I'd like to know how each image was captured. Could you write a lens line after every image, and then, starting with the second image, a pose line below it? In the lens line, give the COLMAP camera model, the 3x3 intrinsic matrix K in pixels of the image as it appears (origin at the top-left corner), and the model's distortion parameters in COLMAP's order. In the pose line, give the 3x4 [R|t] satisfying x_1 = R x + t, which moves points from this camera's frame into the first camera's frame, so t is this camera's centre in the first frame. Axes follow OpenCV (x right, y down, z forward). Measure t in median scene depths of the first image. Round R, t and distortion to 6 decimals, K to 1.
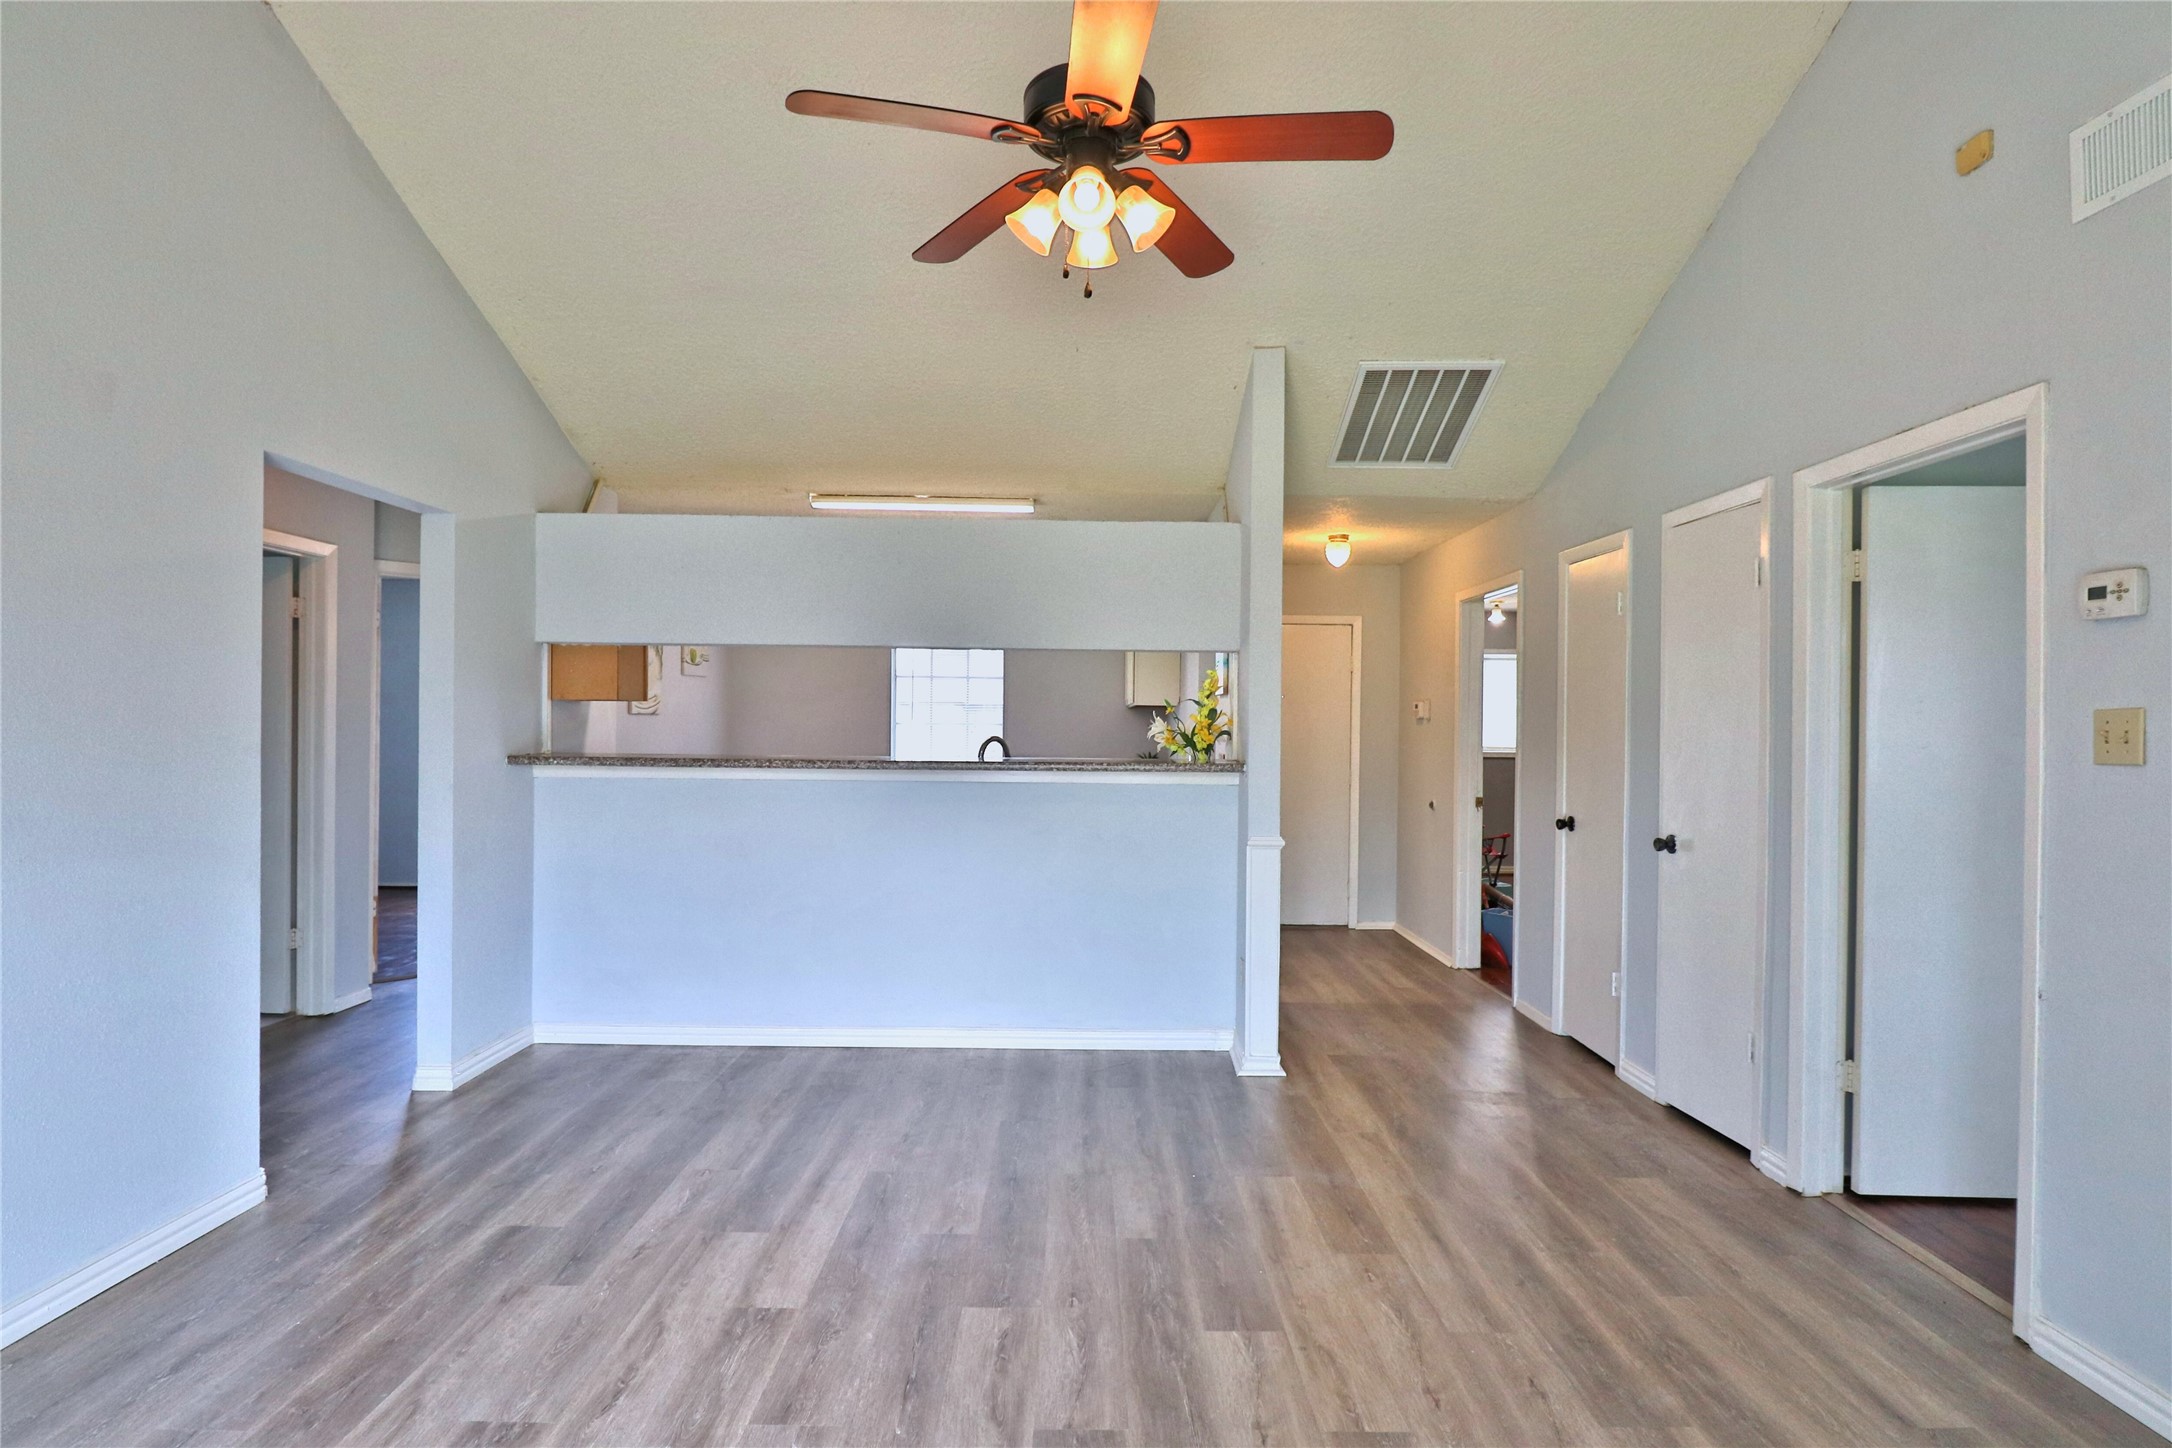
lens RADIAL K [[1114.0, 0, 1088.7], [0, 1114.0, 728.3], [0, 0, 1]] dist [0.000002, -0.013869]
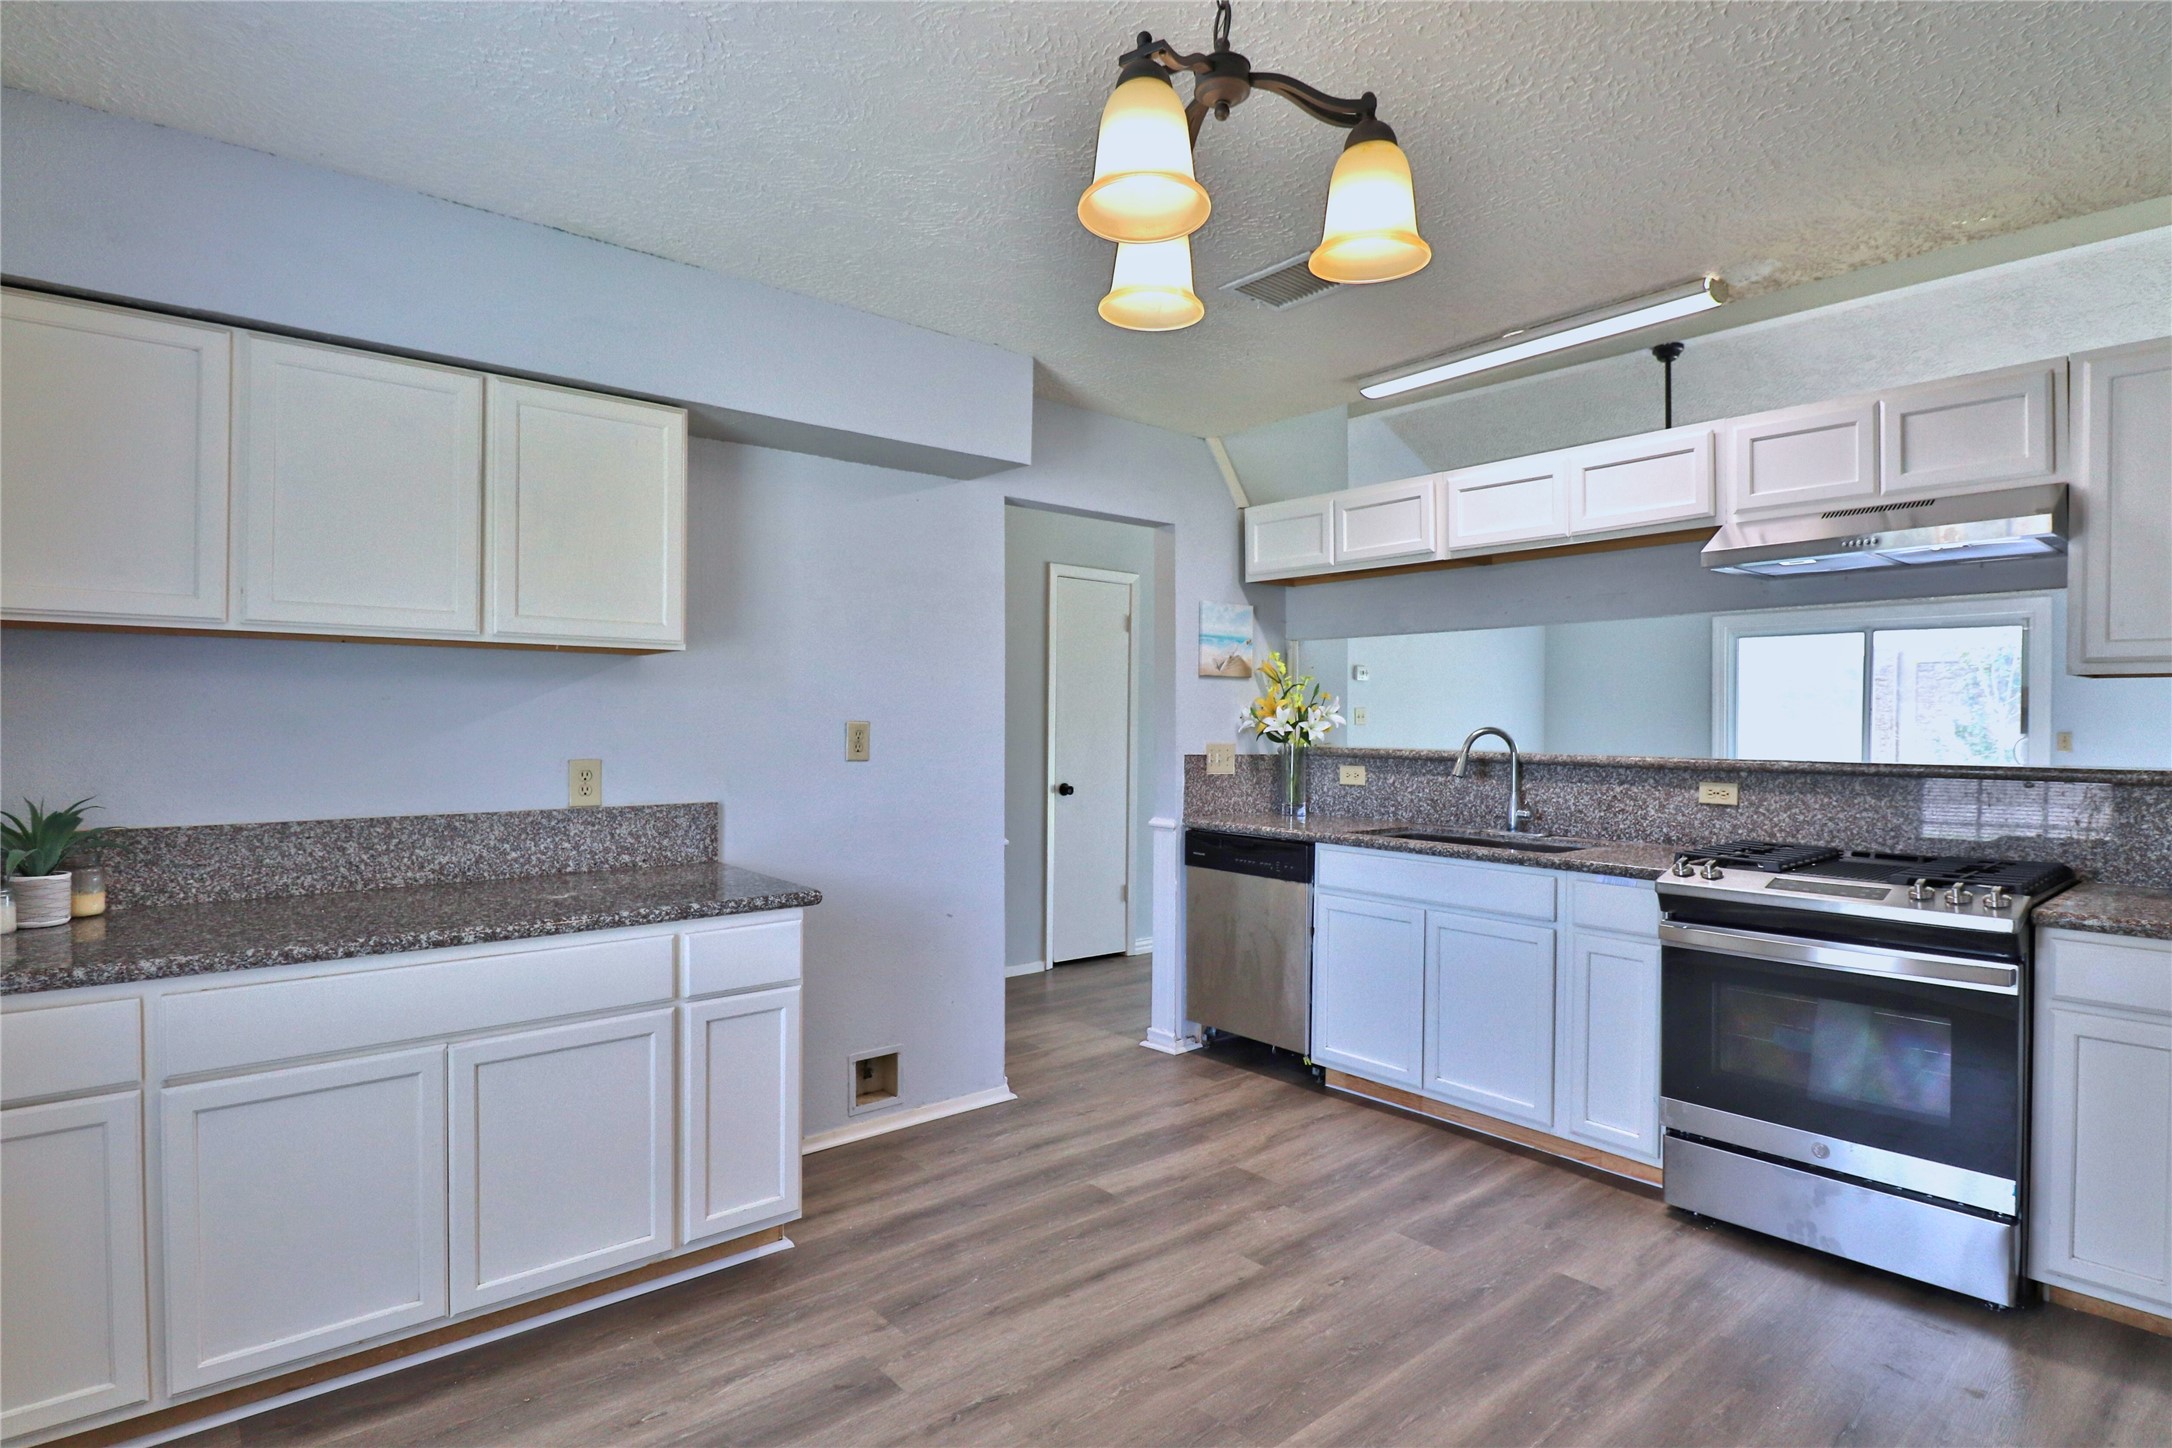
lens RADIAL K [[1114.0, 0, 1088.7], [0, 1114.0, 728.3], [0, 0, 1]] dist [0.000002, -0.013869]
pose [[-0.643042, -0.017600, 0.765629, -0.687968], [-0.008025, 0.999836, 0.016244, -0.004525], [-0.765789, 0.004301, -0.643077, 2.293203]]
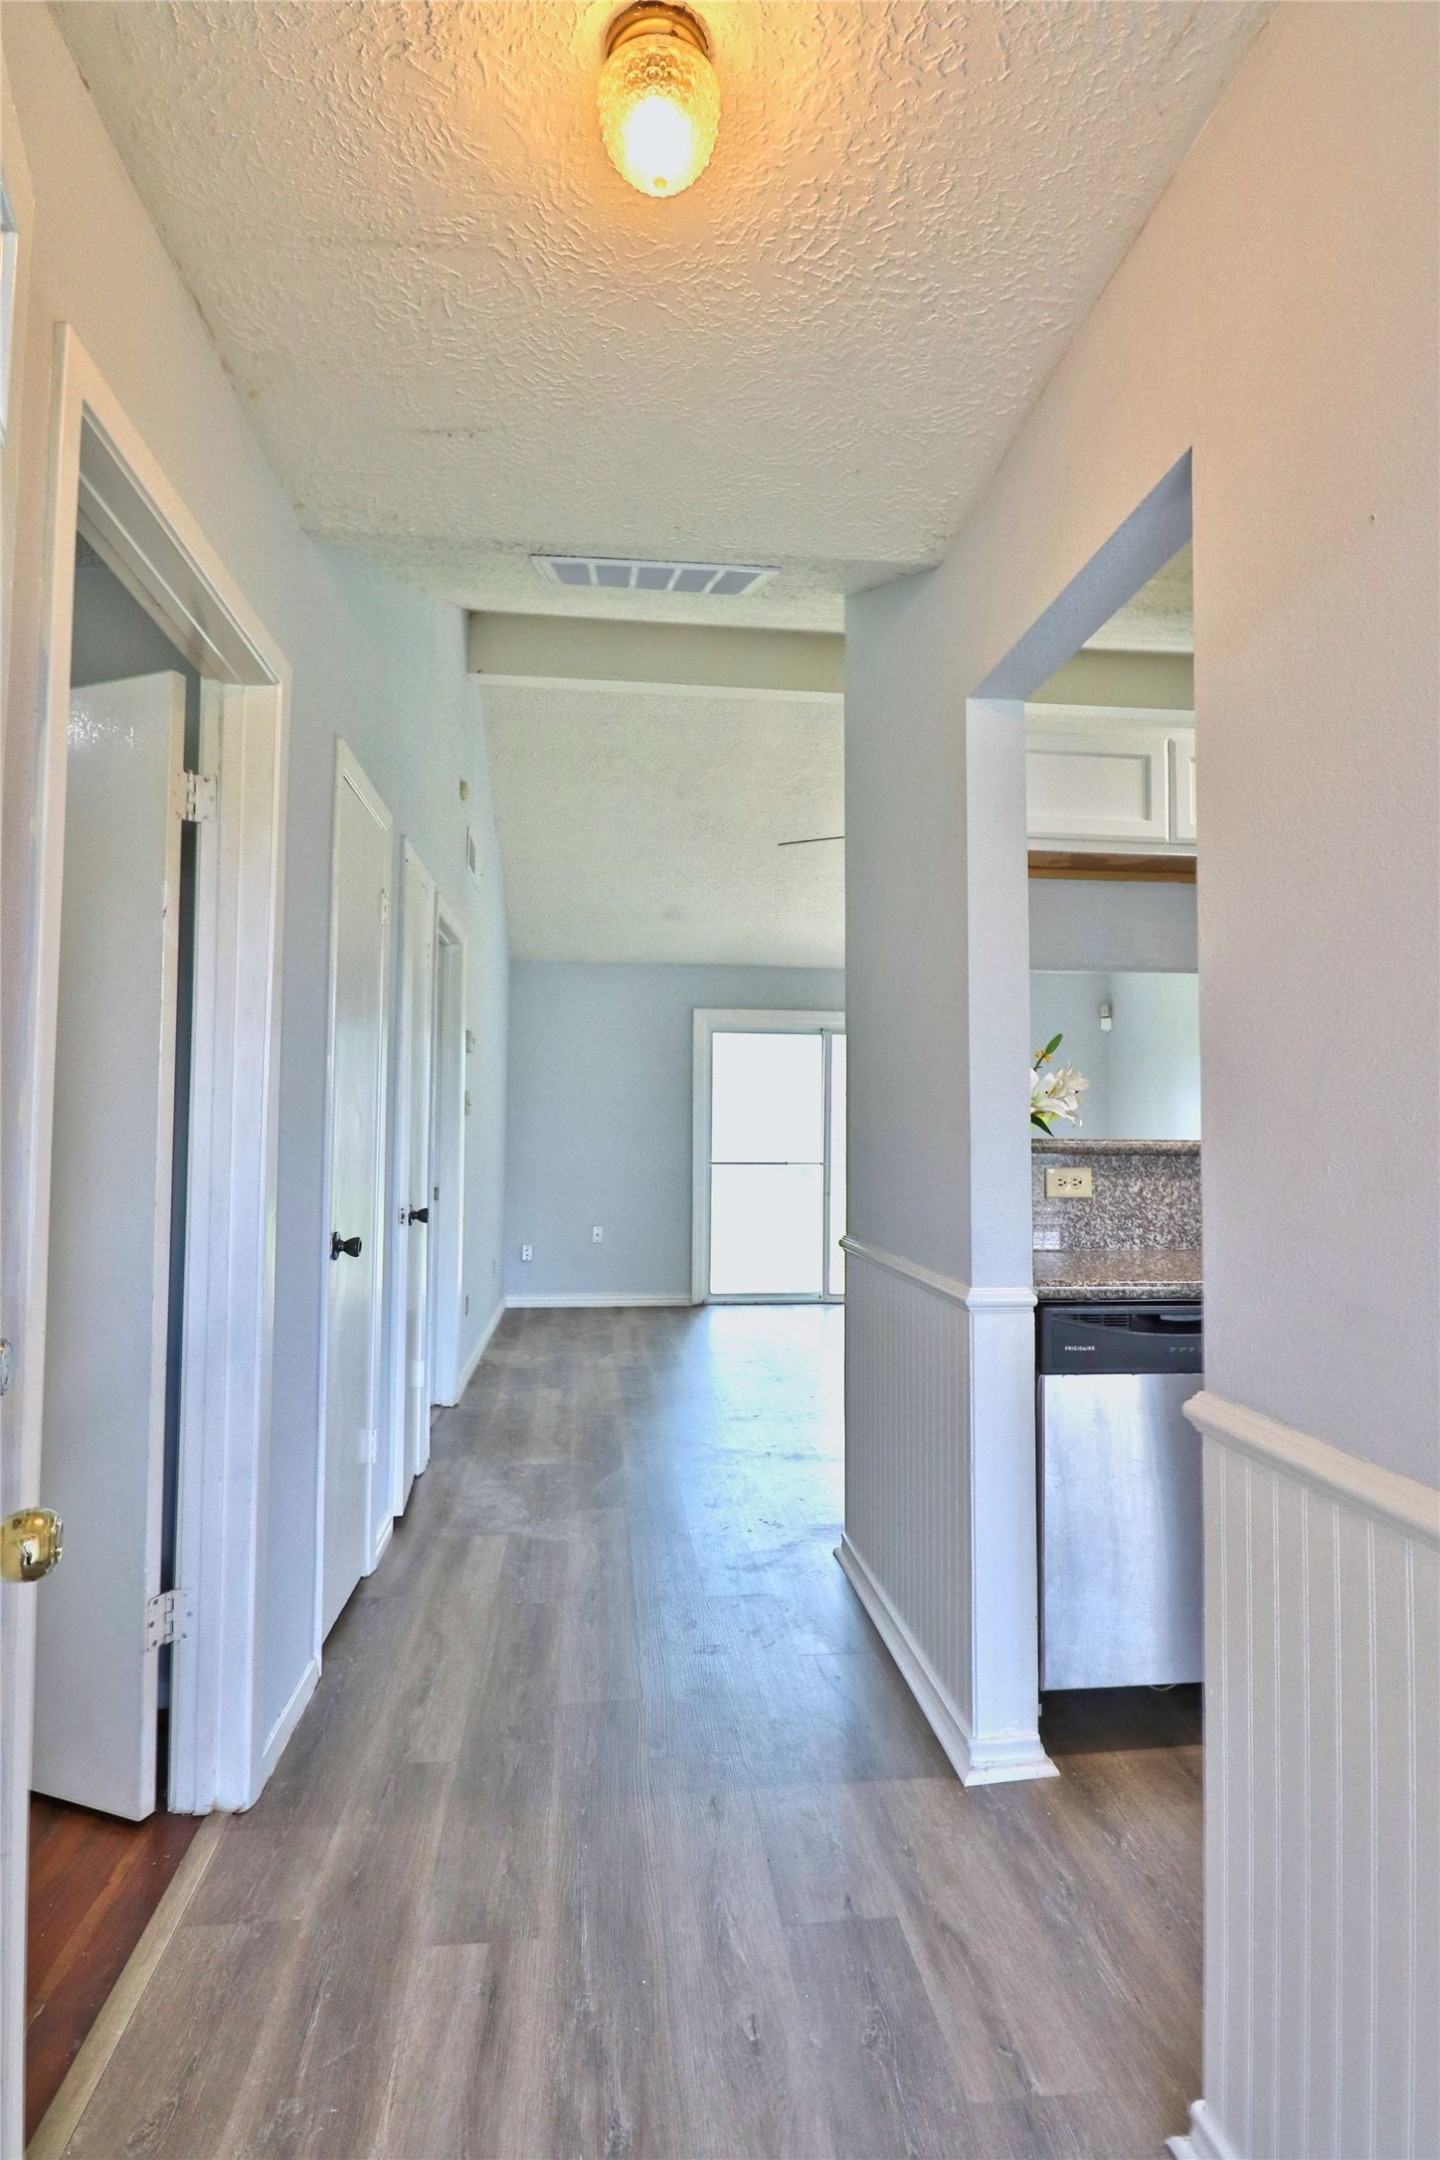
lens RADIAL K [[1106.1, 0, 720.0], [0, 1106.1, 1080.0], [0, 0, 1]] dist [-0.013158, -0.000326]
pose [[-0.993952, -0.022134, -0.107561, 0.392130], [-0.017273, 0.998796, -0.045917, 0.032956], [0.108448, -0.043781, -0.993138, 2.021165]]
